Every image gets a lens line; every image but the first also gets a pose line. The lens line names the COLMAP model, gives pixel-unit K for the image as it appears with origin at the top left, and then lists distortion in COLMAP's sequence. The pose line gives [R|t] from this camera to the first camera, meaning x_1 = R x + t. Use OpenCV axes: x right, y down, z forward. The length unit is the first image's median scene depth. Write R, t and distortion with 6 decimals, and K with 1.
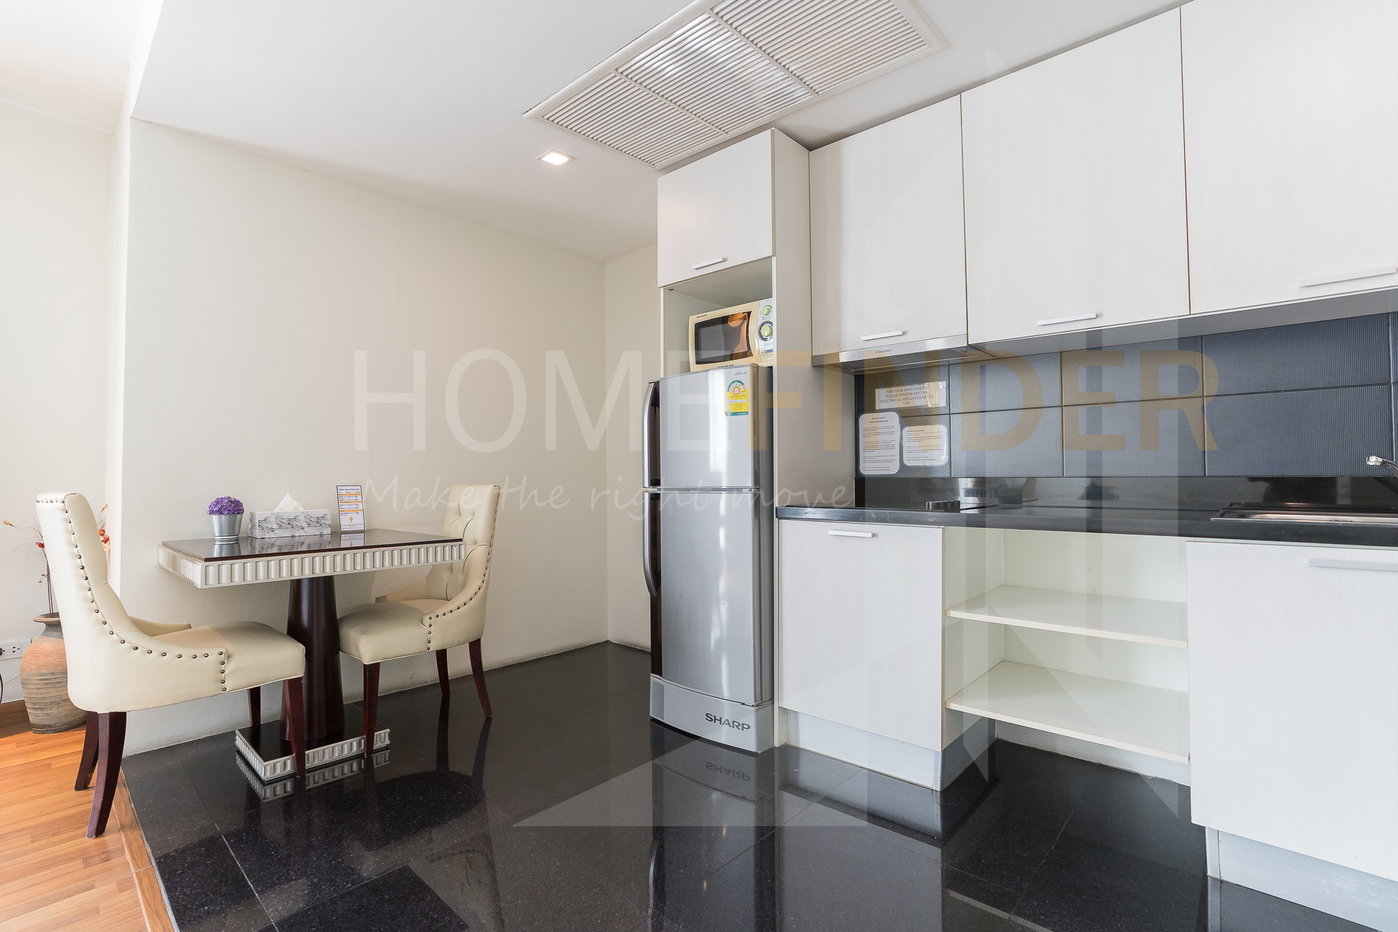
lens RADIAL K [[681.0, 0, 702.5], [0, 681.0, 459.1], [0, 0, 1]] dist [-0.004653, 0.000035]
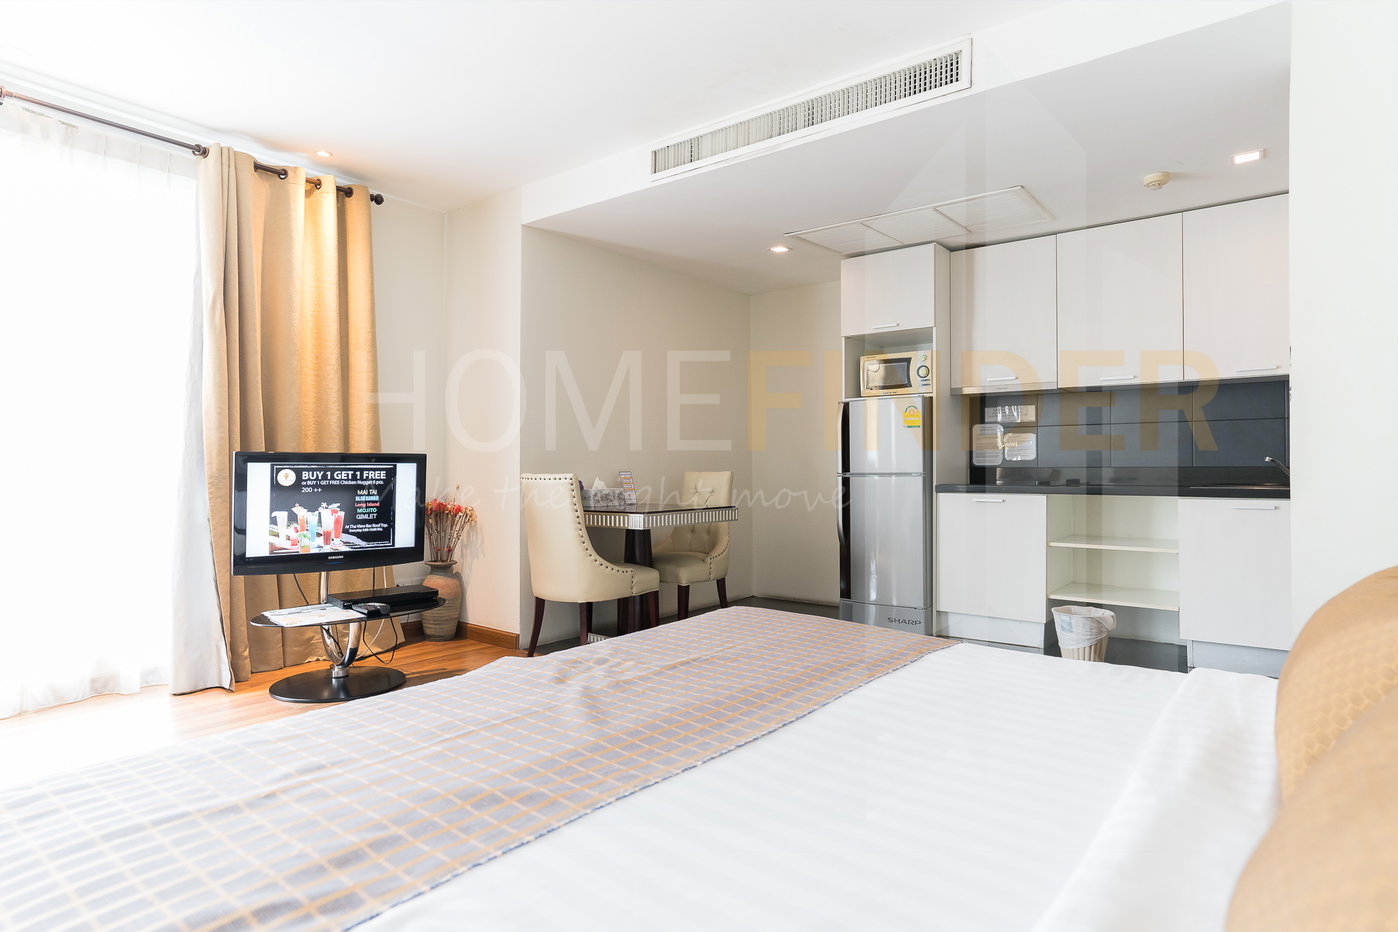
lens RADIAL K [[780.4, 0, 695.9], [0, 780.4, 480.4], [0, 0, 1]] dist [0.000111, 0.001042]
pose [[0.994972, 0.001729, 0.100137, -0.586622], [-0.004053, 0.999727, 0.023009, 0.019415], [-0.100070, -0.023299, 0.994708, -0.701763]]
